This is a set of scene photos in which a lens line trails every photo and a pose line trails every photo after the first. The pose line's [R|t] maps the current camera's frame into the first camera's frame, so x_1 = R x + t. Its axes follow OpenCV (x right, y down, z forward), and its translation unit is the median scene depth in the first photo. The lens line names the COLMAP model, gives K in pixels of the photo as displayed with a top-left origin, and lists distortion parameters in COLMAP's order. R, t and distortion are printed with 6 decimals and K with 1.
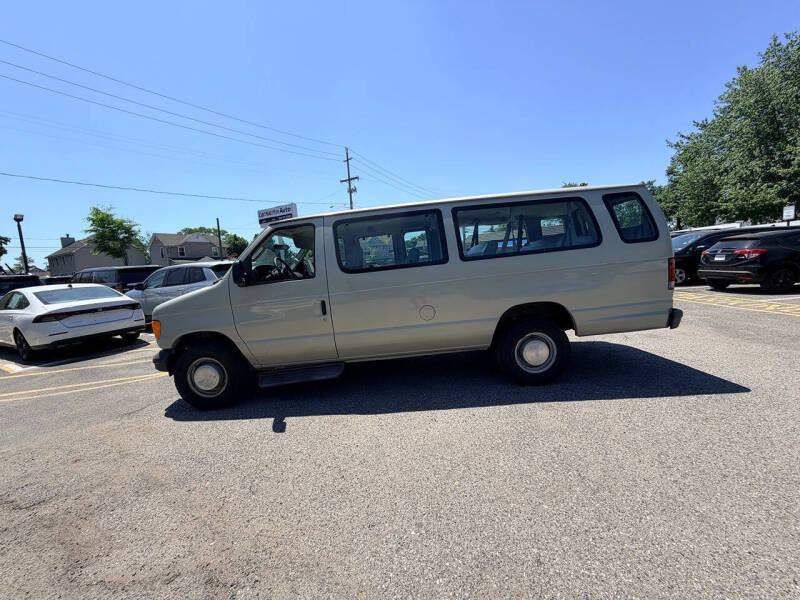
lens RADIAL K [[313.1, 0, 399.9], [0, 313.1, 292.6], [0, 0, 1]] dist [0.000079, 0.000446]
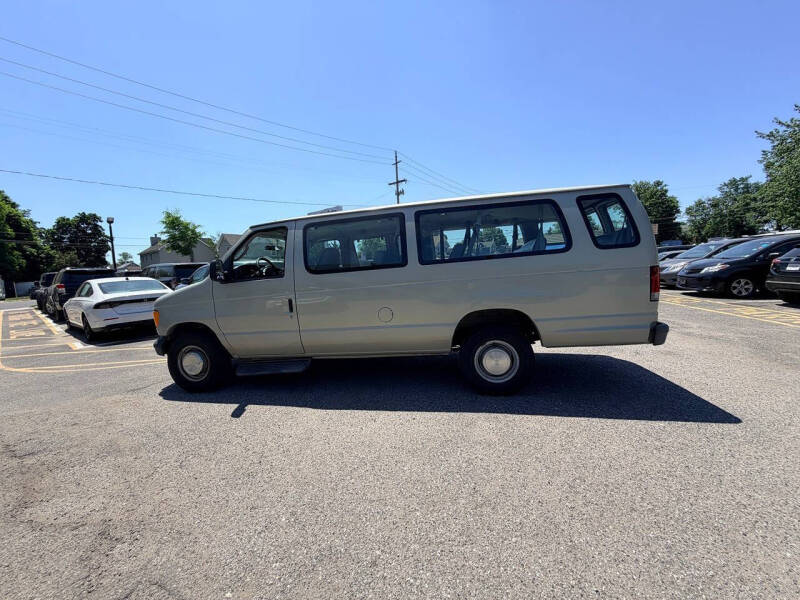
lens RADIAL K [[313.1, 0, 399.9], [0, 313.1, 292.6], [0, 0, 1]] dist [0.000079, 0.000446]
pose [[0.987605, 0.035017, -0.153006, 0.275175], [-0.035870, 0.999352, -0.002820, -0.005875], [0.152808, 0.008273, 0.988221, 0.002733]]
